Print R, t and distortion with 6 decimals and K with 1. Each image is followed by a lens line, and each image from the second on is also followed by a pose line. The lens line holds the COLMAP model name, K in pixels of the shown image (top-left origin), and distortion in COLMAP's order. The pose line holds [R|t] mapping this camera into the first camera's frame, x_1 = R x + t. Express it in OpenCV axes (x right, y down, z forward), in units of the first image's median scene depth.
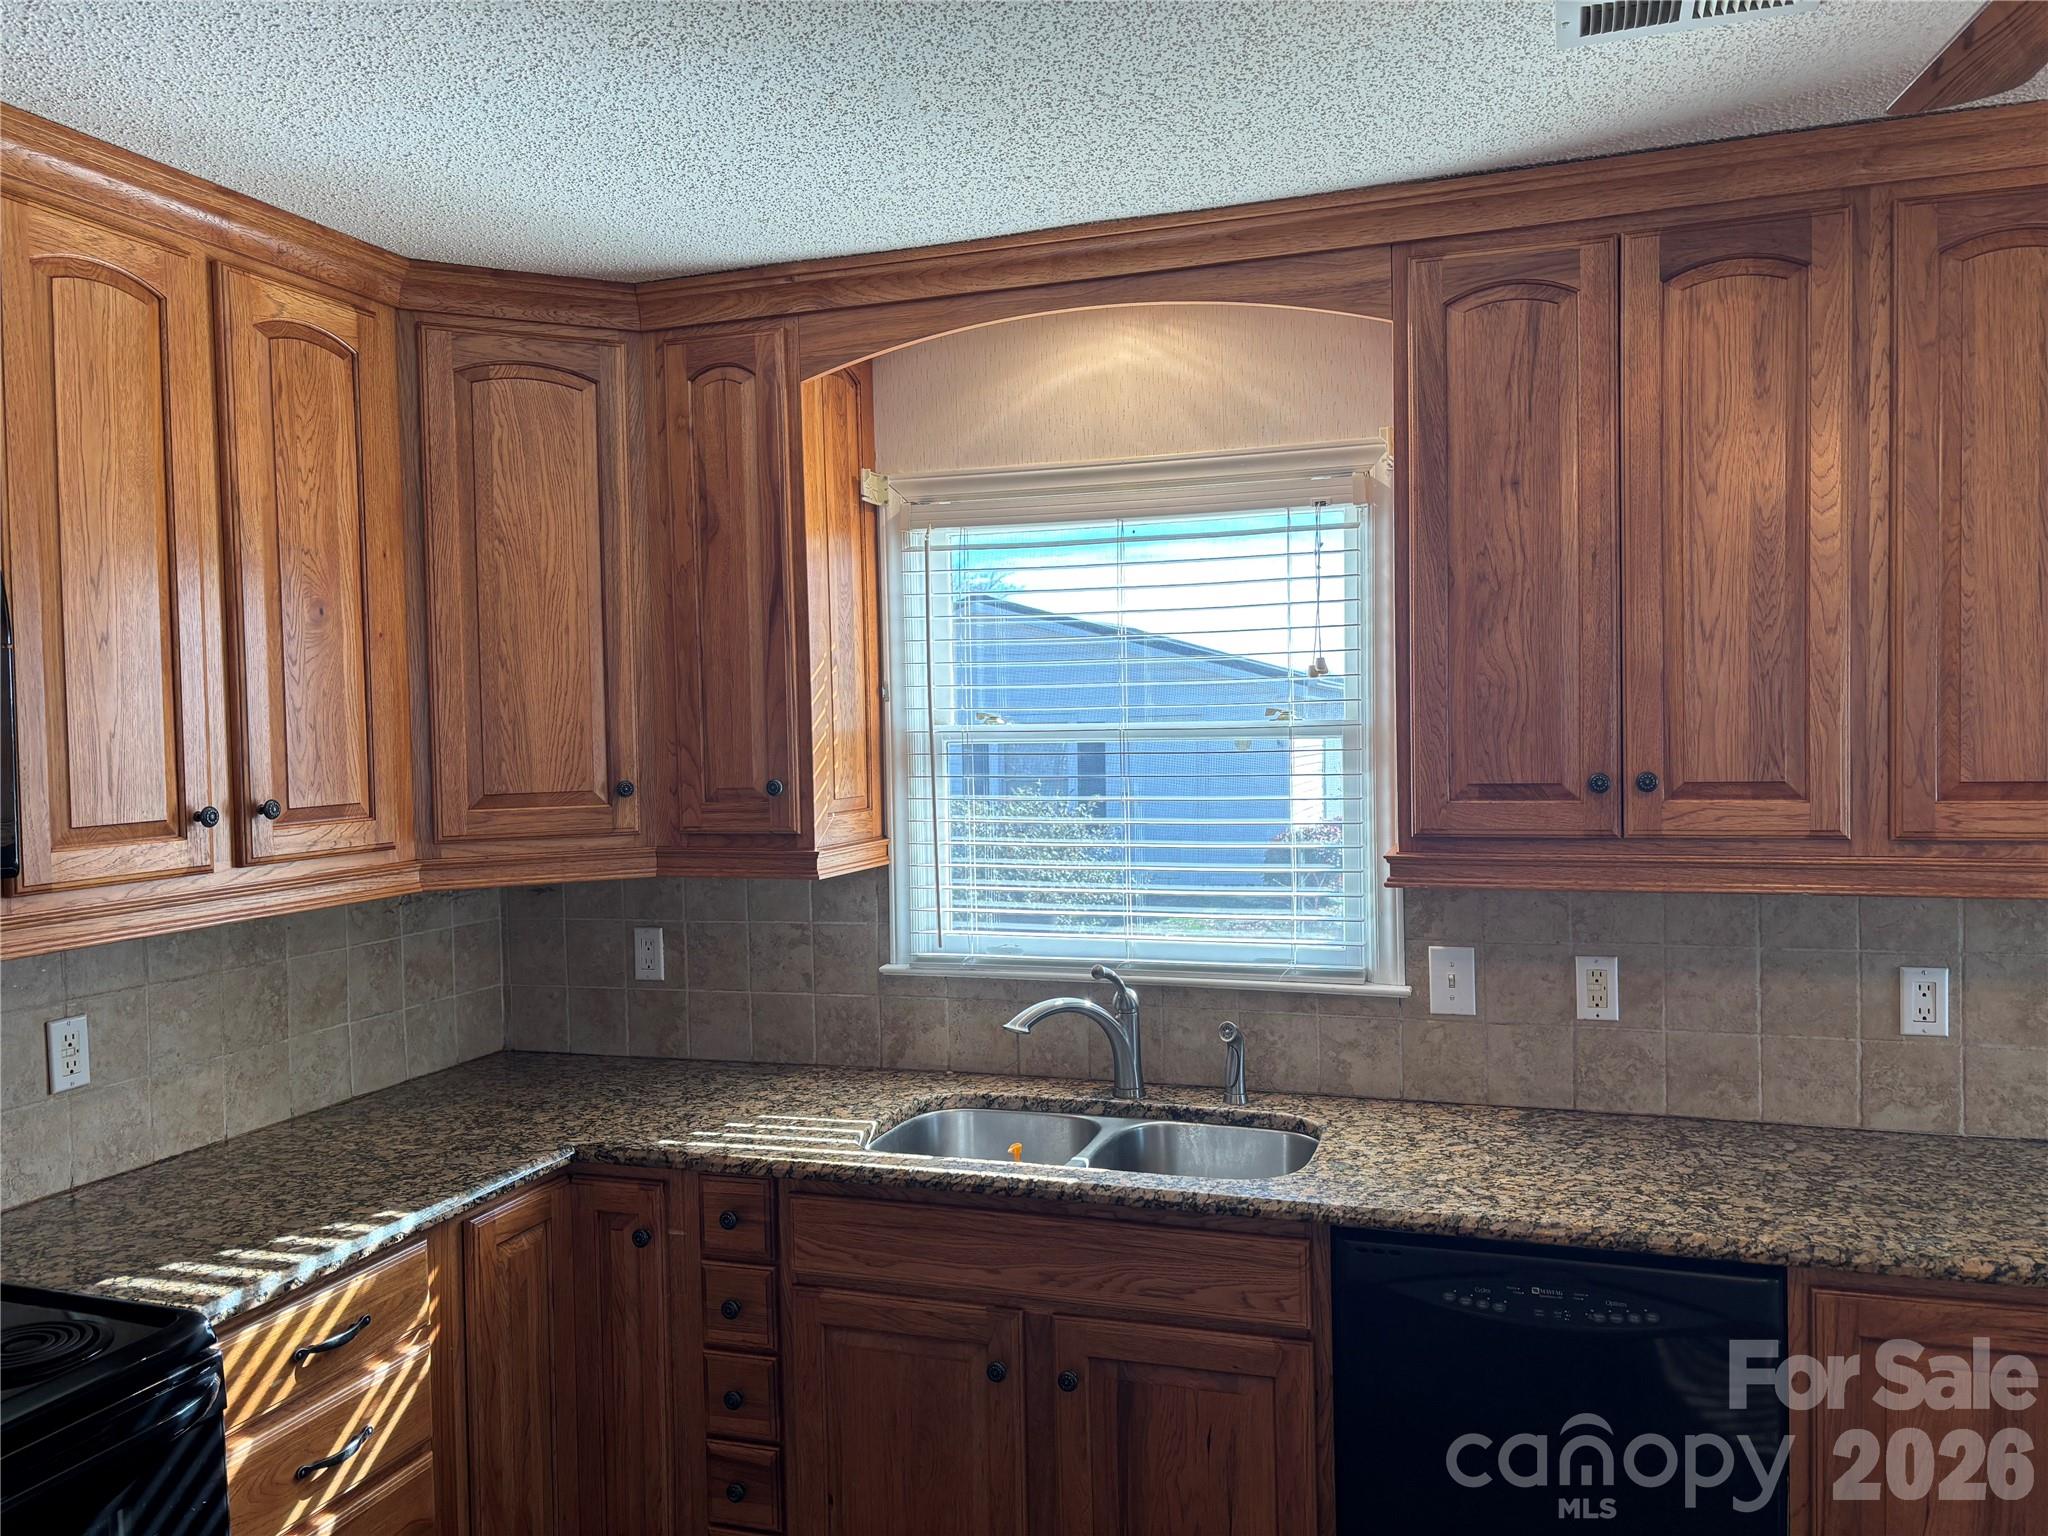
lens RADIAL K [[1538.6, 0, 1041.4], [0, 1538.6, 772.2], [0, 0, 1]] dist [0.059824, -0.069976]
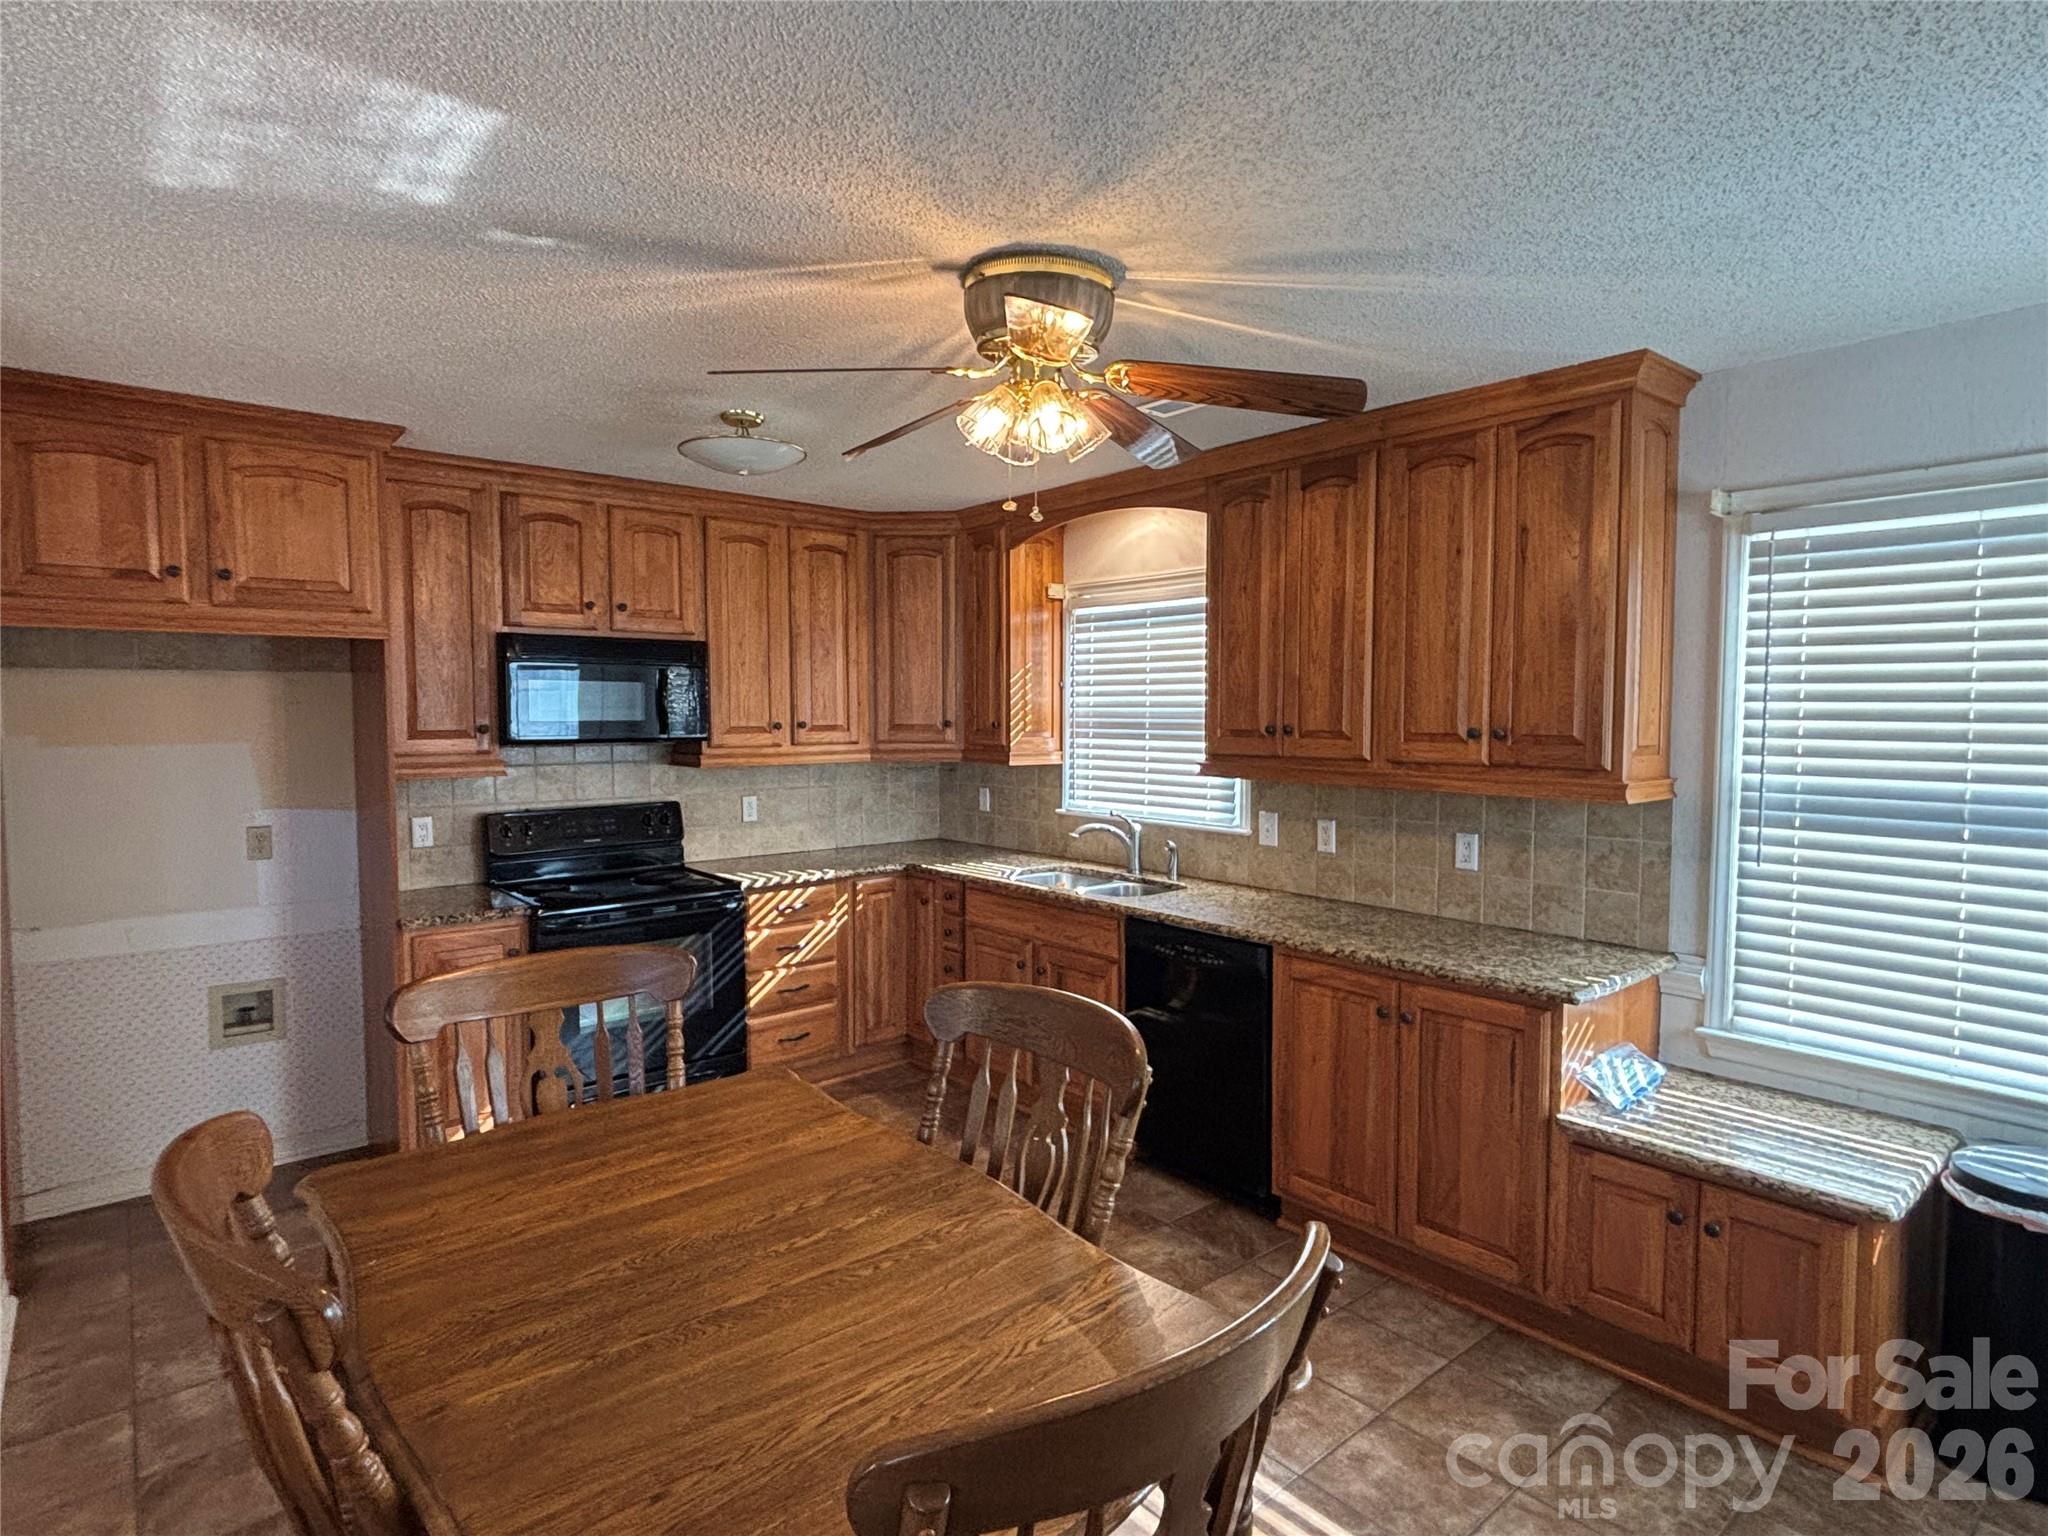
lens RADIAL K [[1066.6, 0, 1021.0], [0, 1066.6, 769.7], [0, 0, 1]] dist [0.025863, -0.030219]
pose [[0.857766, 0.049787, -0.511624, 0.760559], [-0.035340, 0.998655, 0.037931, 0.016837], [0.512824, -0.014455, 0.858372, -0.401019]]
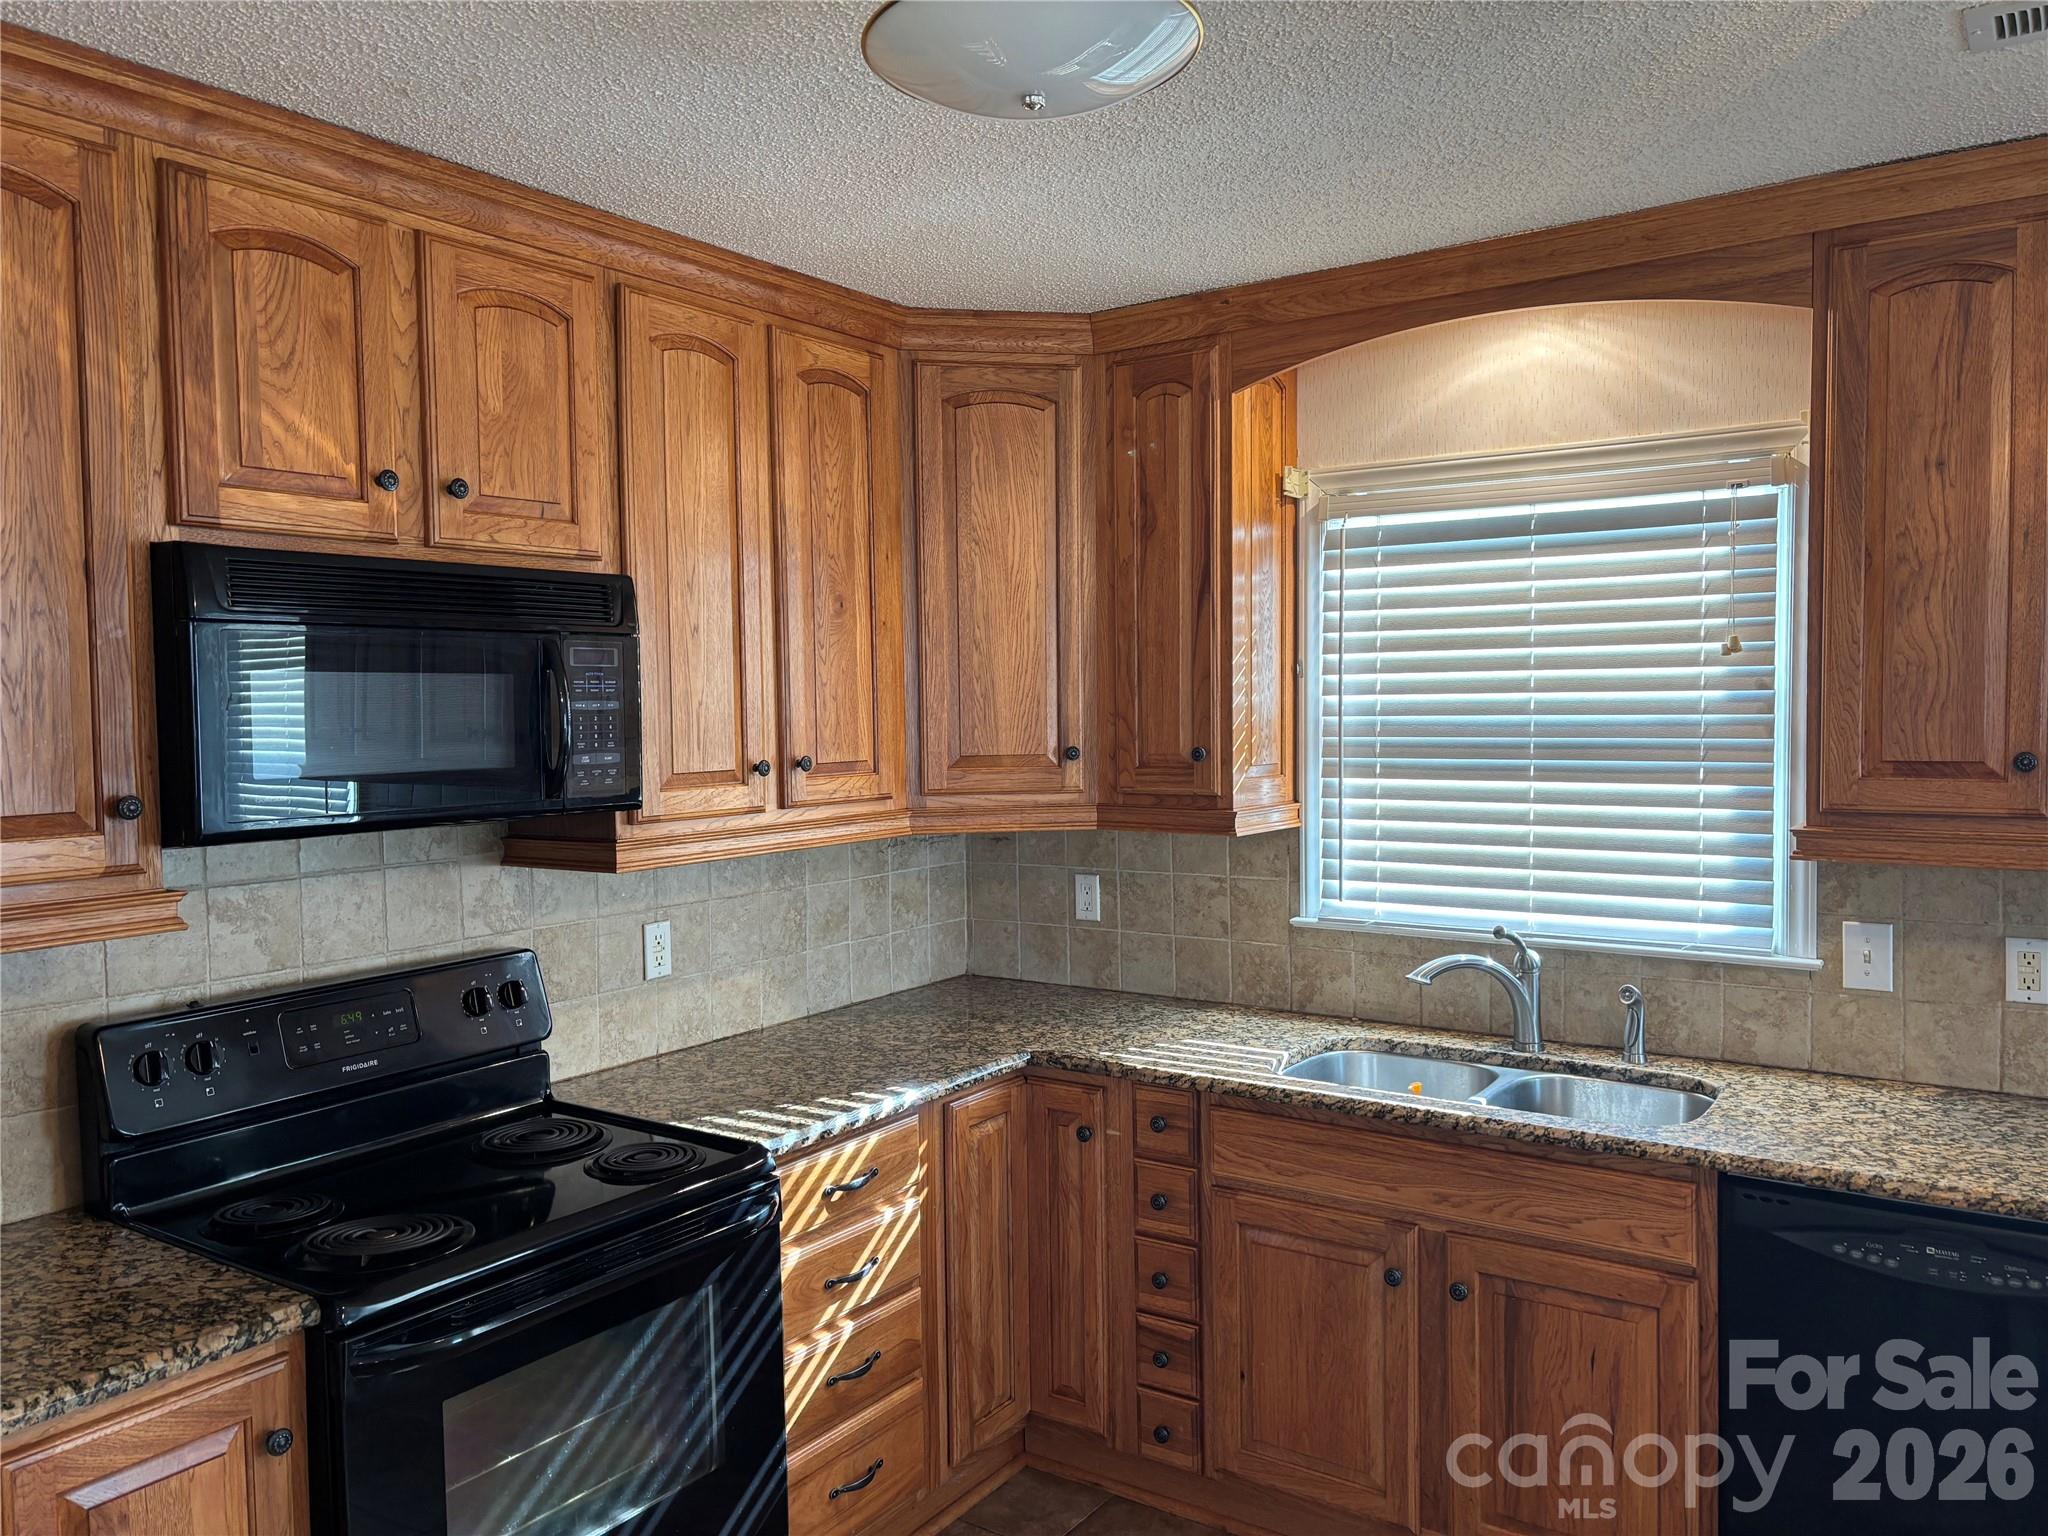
lens RADIAL K [[1541.6, 0, 1020.1], [0, 1541.6, 773.0], [0, 0, 1]] dist [0.064715, -0.070122]
pose [[0.961135, 0.020684, -0.275304, 0.013207], [-0.015517, 0.999660, 0.020934, 0.002742], [0.275644, -0.015848, 0.961129, -0.140703]]
